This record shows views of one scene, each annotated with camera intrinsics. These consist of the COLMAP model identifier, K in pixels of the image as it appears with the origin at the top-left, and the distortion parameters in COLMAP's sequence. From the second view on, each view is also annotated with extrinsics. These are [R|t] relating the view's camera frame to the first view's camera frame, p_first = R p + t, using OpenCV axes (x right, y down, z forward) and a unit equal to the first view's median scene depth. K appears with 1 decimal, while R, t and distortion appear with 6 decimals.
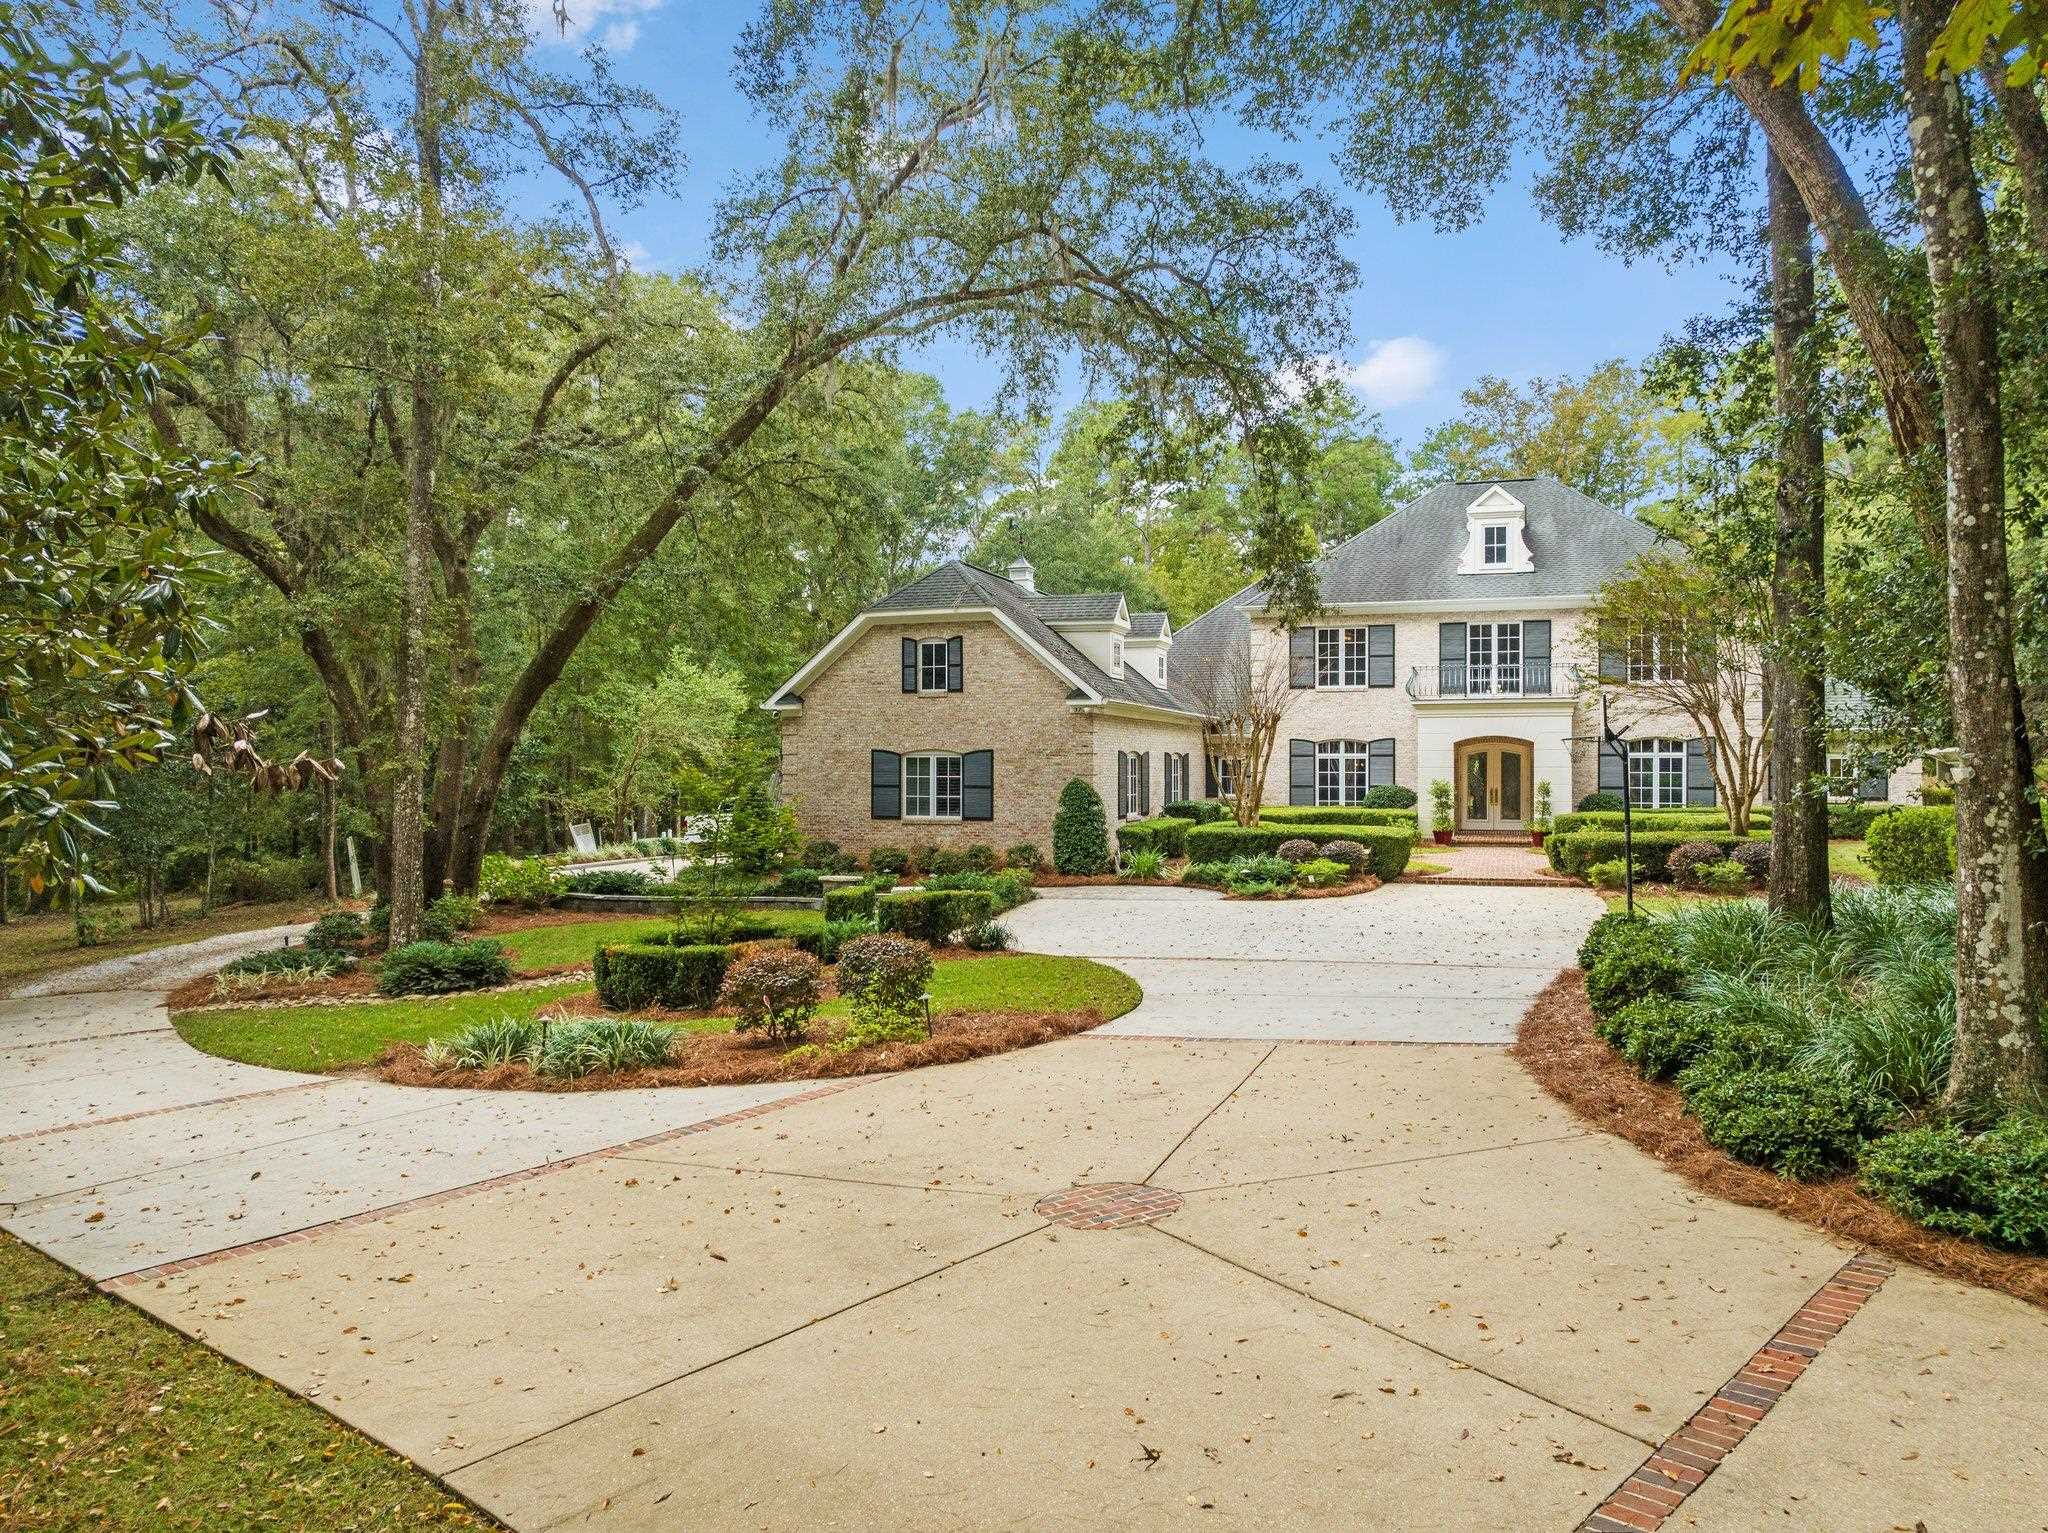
lens RADIAL K [[1443.5, 0, 1022.4], [0, 1443.5, 767.6], [0, 0, 1]] dist [-0.029572, -0.002489]
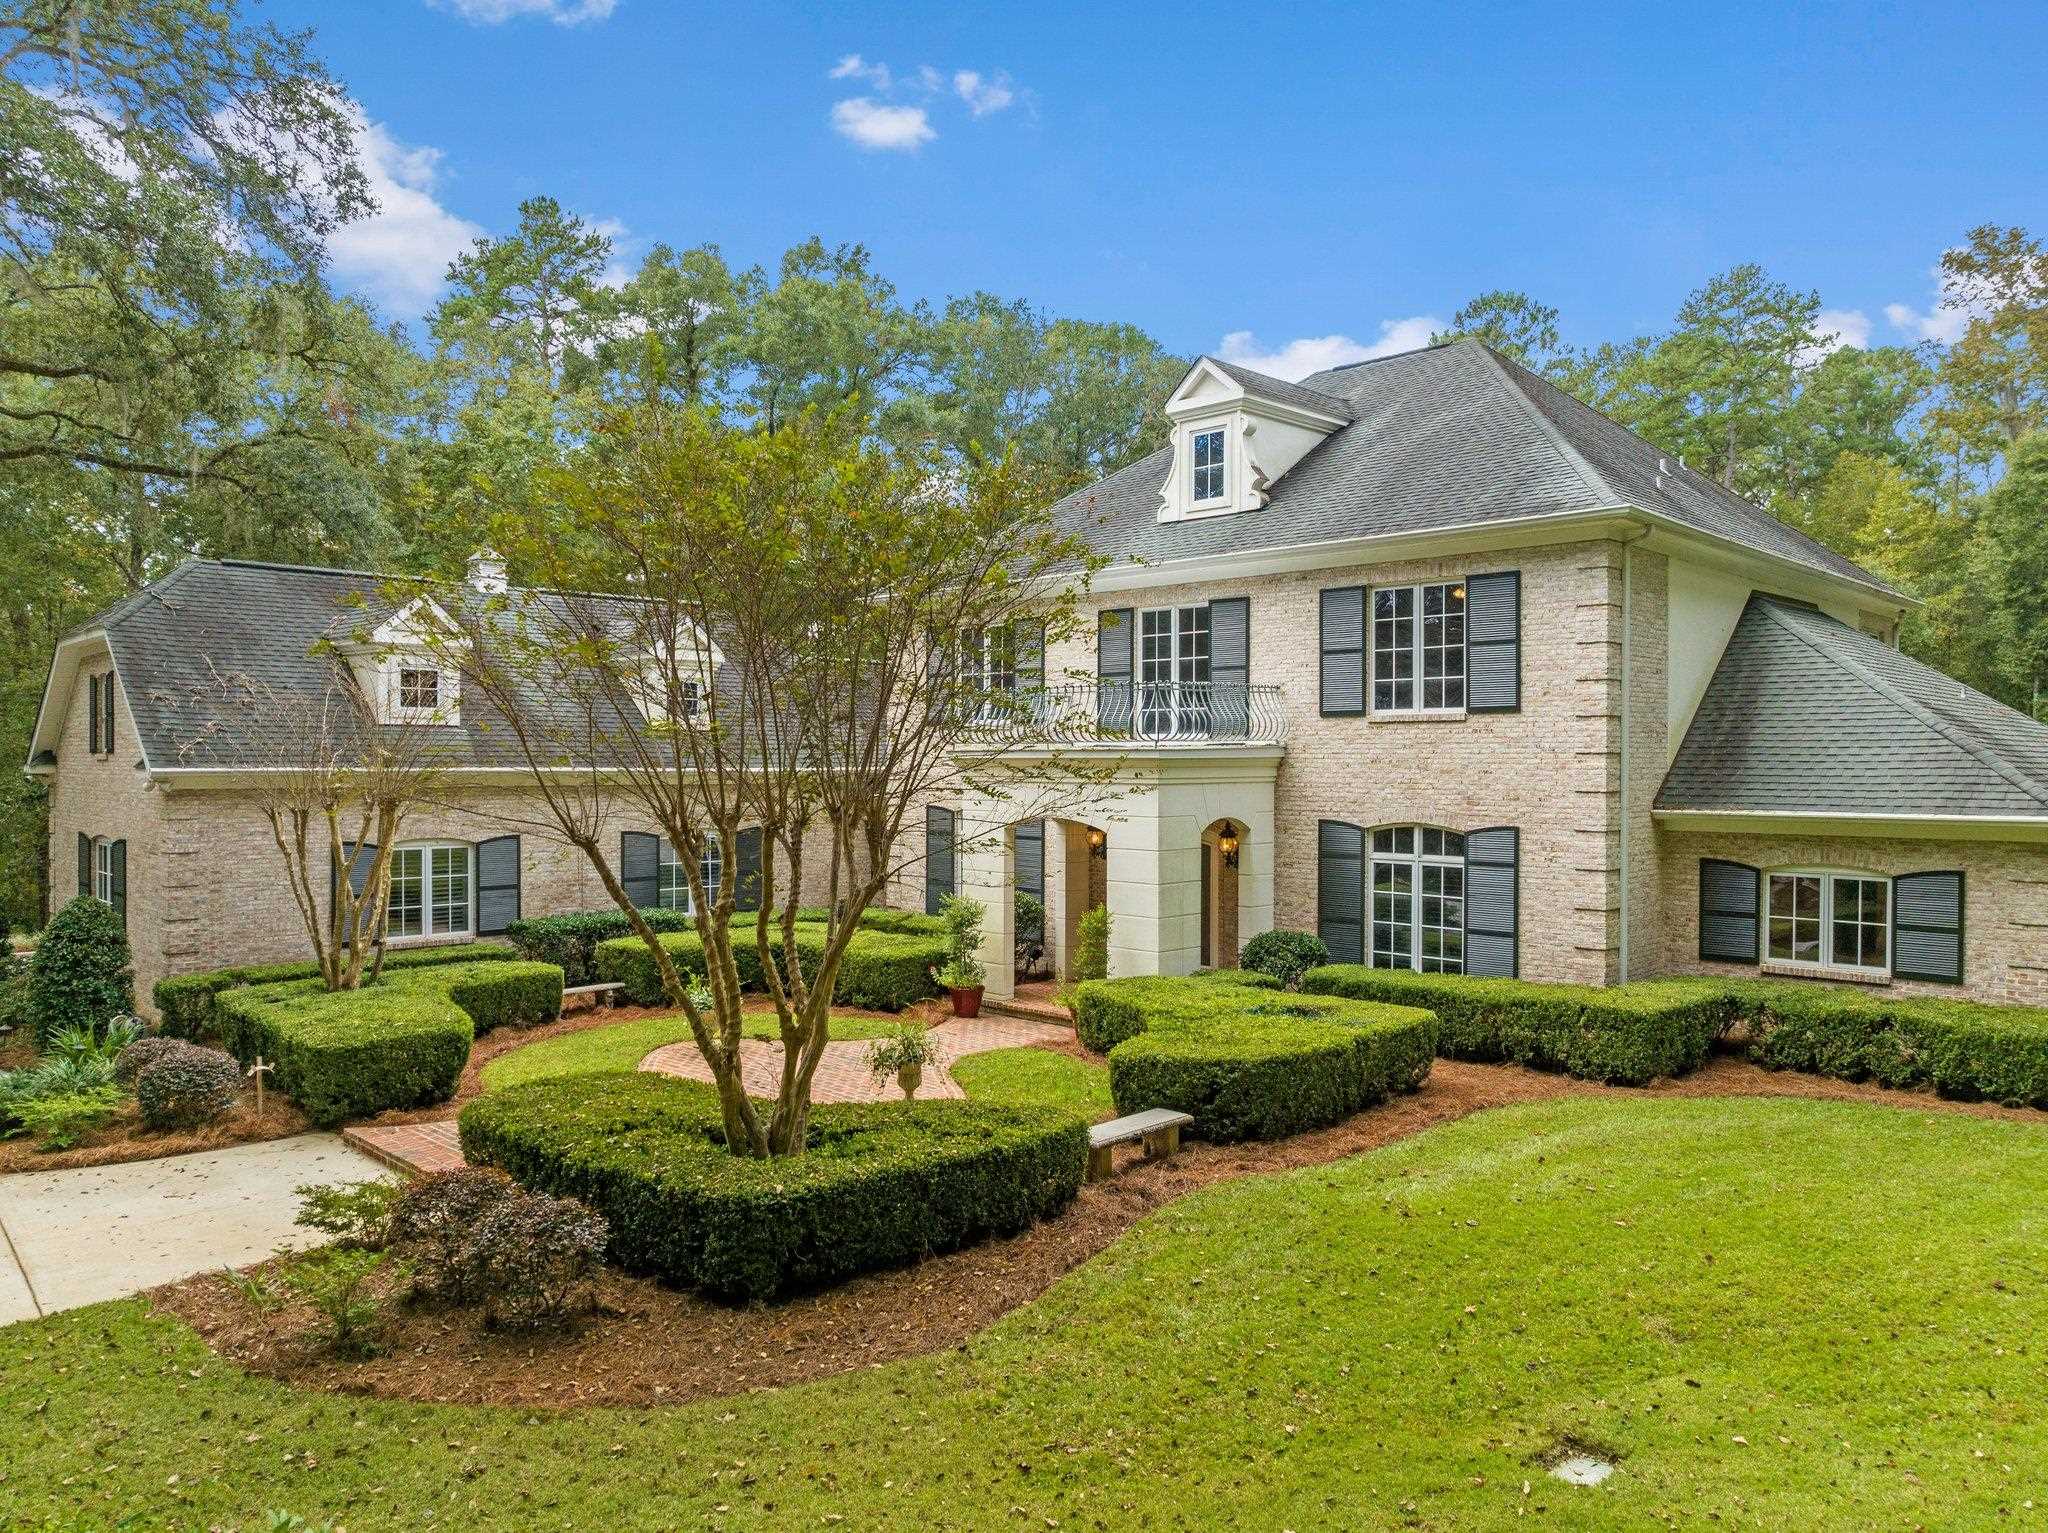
lens RADIAL K [[1443.5, 0, 1013.5], [0, 1443.5, 760.6], [0, 0, 1]] dist [-0.029572, -0.002489]
pose [[0.891331, 0.002116, -0.453349, 0.587627], [-0.003748, 0.999989, -0.002701, -0.044385], [0.453338, 0.004107, 0.891329, 0.533645]]
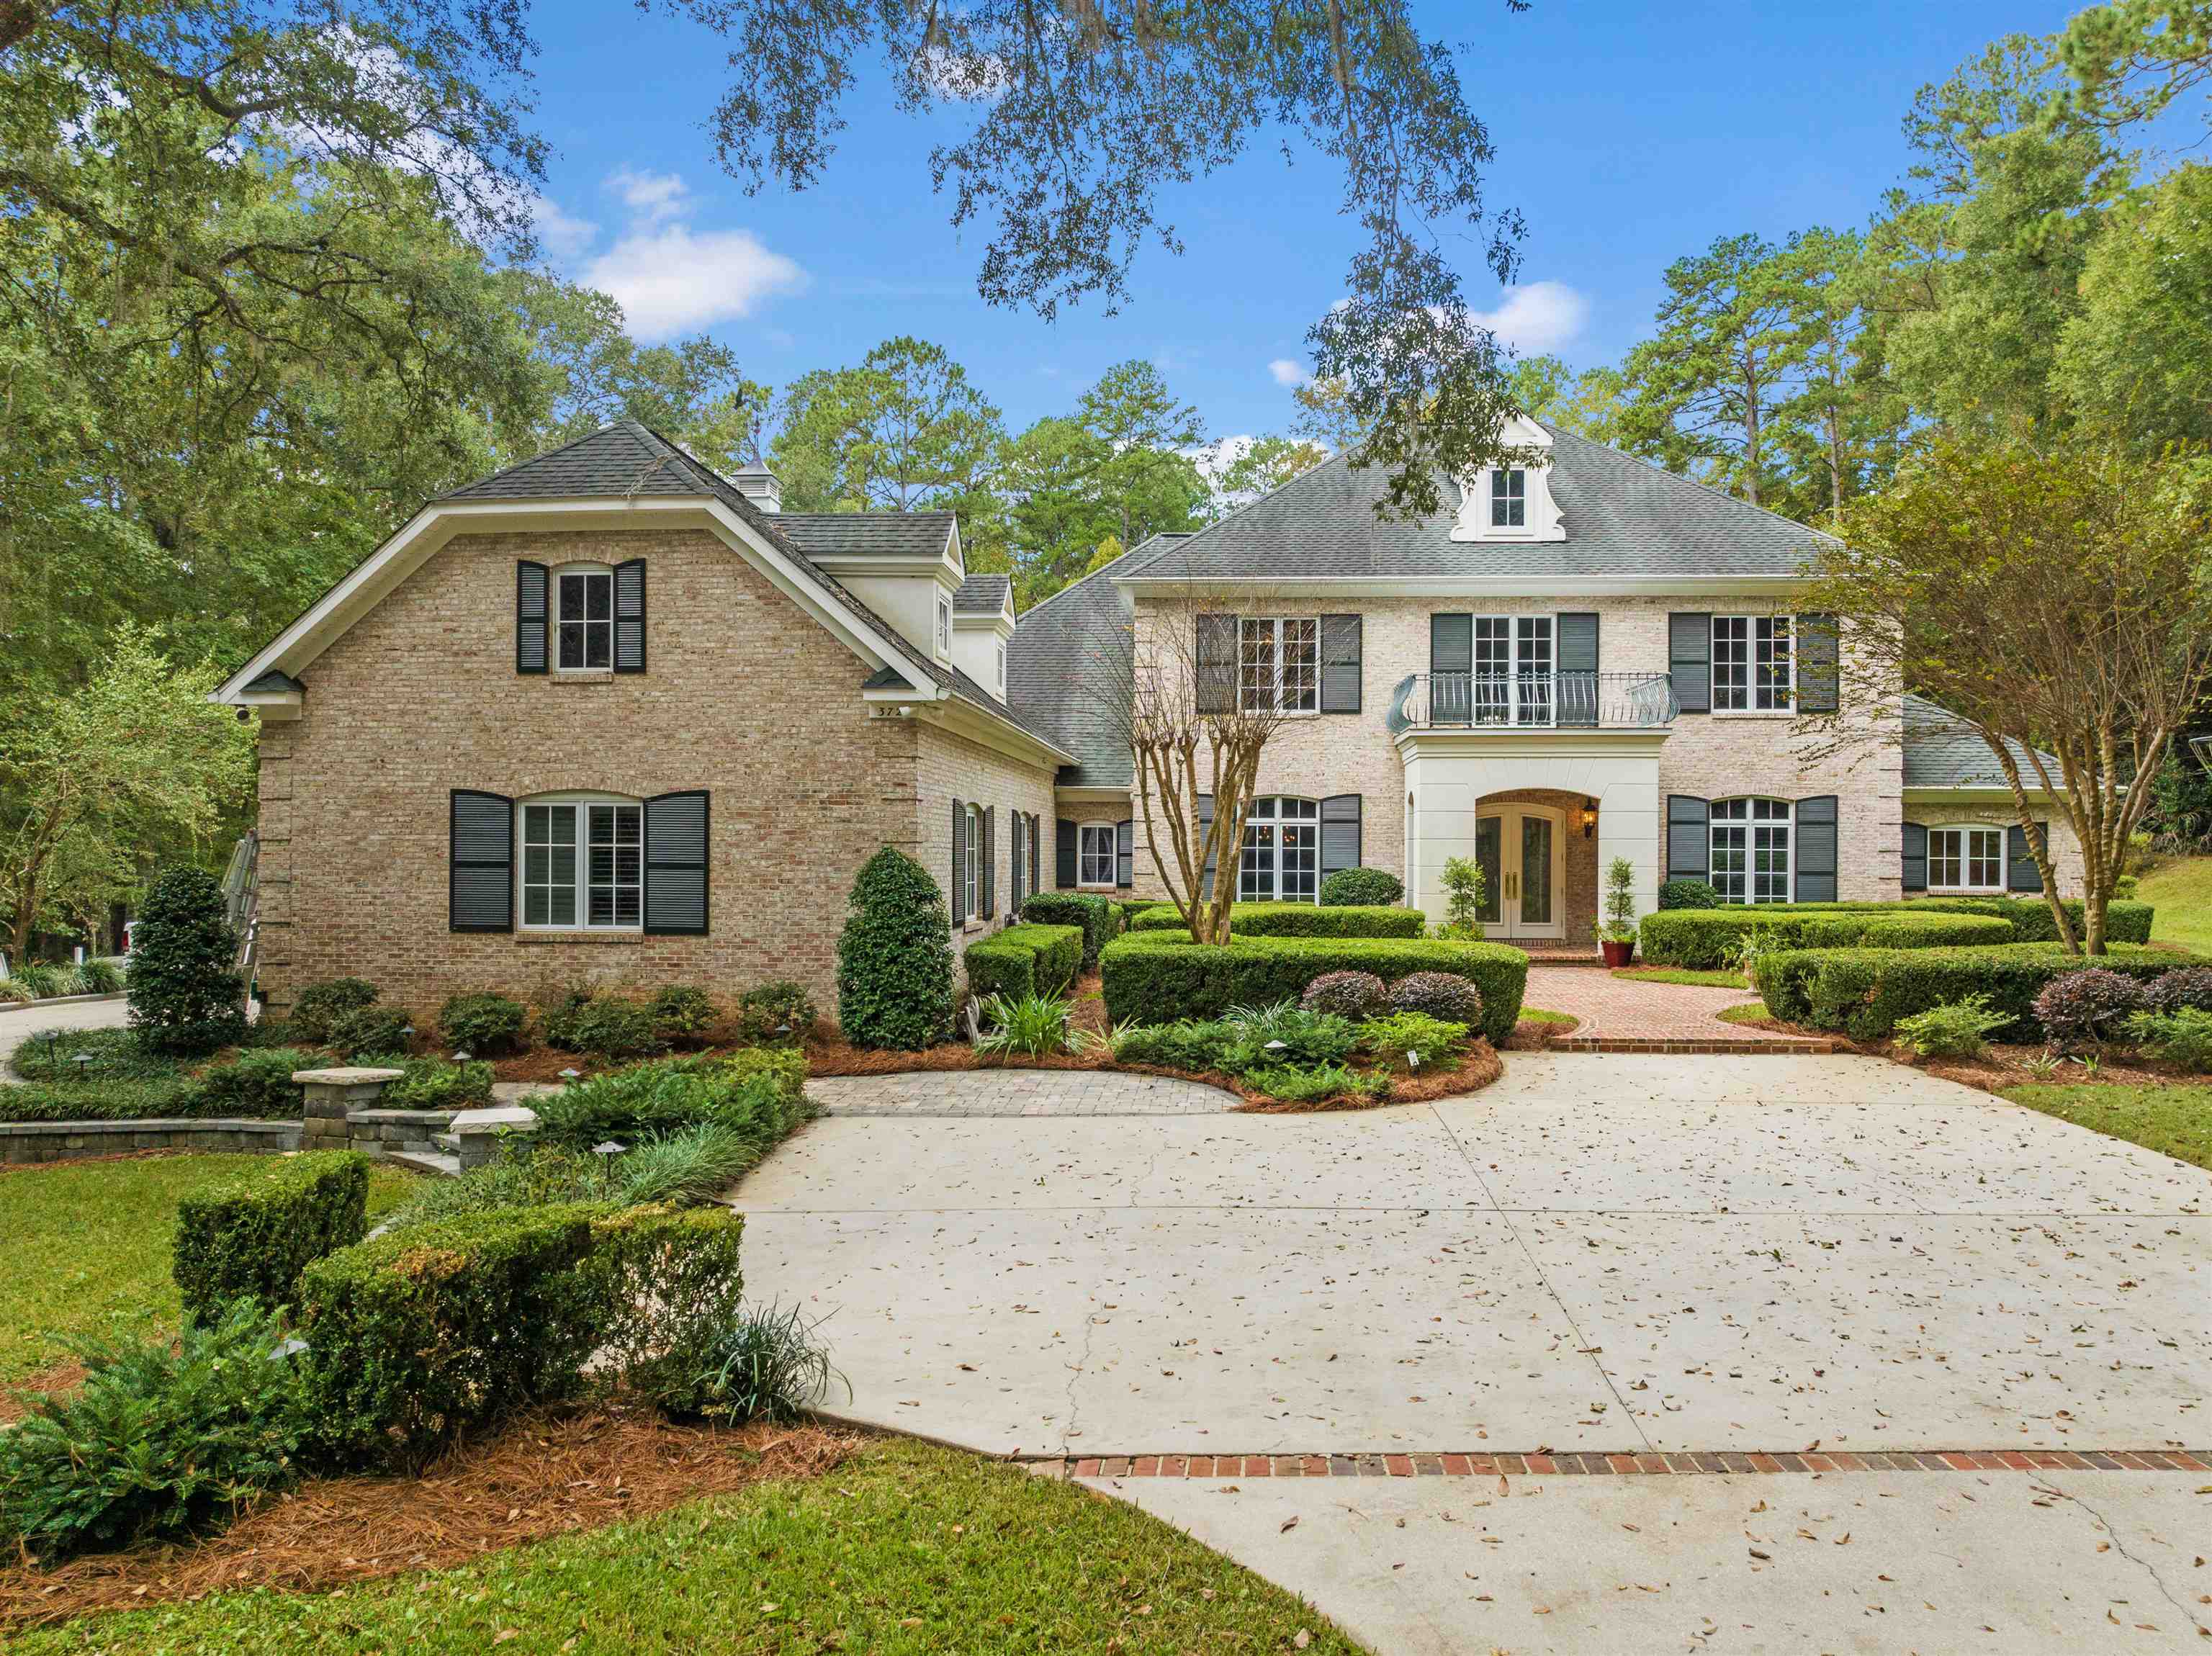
lens RADIAL K [[1619.3, 0, 1146.4], [0, 1619.3, 859.6], [0, 0, 1]] dist [-0.025997, -0.014255]
pose [[0.967269, 0.003340, 0.253730, -0.014296], [-0.003770, 0.999992, 0.001210, 0.008890], [-0.253724, -0.002126, 0.967274, 0.385096]]
